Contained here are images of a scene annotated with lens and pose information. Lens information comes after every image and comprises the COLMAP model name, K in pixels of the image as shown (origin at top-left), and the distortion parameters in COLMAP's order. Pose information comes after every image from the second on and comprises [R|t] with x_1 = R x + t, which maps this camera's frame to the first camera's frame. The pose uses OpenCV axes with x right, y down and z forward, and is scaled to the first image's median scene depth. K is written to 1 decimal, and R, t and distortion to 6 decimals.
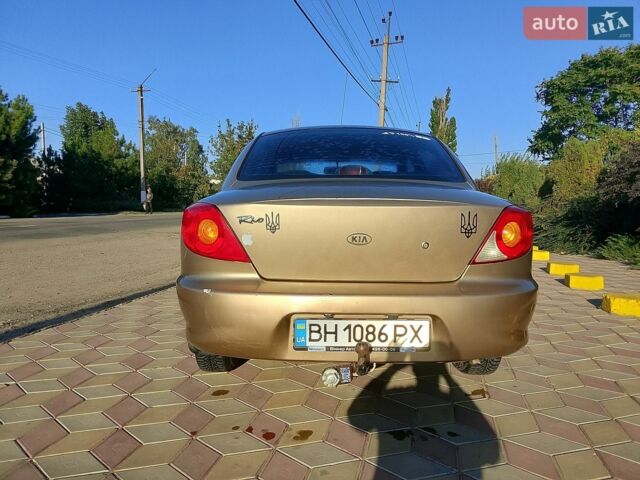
lens RADIAL K [[482.1, 0, 321.6], [0, 482.1, 234.7], [0, 0, 1]] dist [0.009819, -0.041543]
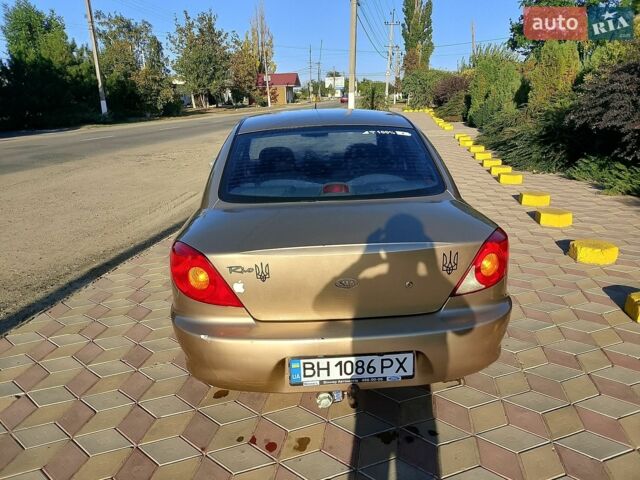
lens RADIAL K [[482.1, 0, 322.5], [0, 482.1, 238.6], [0, 0, 1]] dist [0.009819, -0.041543]
pose [[0.997514, -0.052756, 0.046718, -0.007636], [0.041184, 0.974409, 0.220978, -0.133592], [-0.057180, -0.218504, 0.974159, 0.002133]]
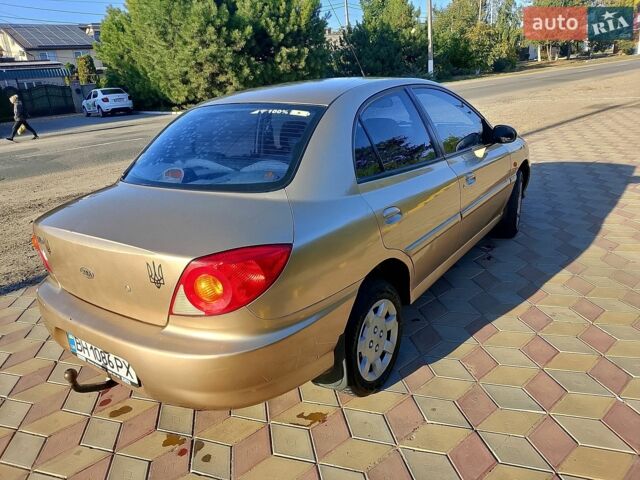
lens RADIAL K [[482.1, 0, 317.2], [0, 482.1, 236.9], [0, 0, 1]] dist [0.009819, -0.041543]
pose [[0.800128, 0.112308, -0.589222, 0.454403], [0.059563, 0.962584, 0.264356, -0.131584], [0.596865, -0.246614, 0.763501, 0.214396]]
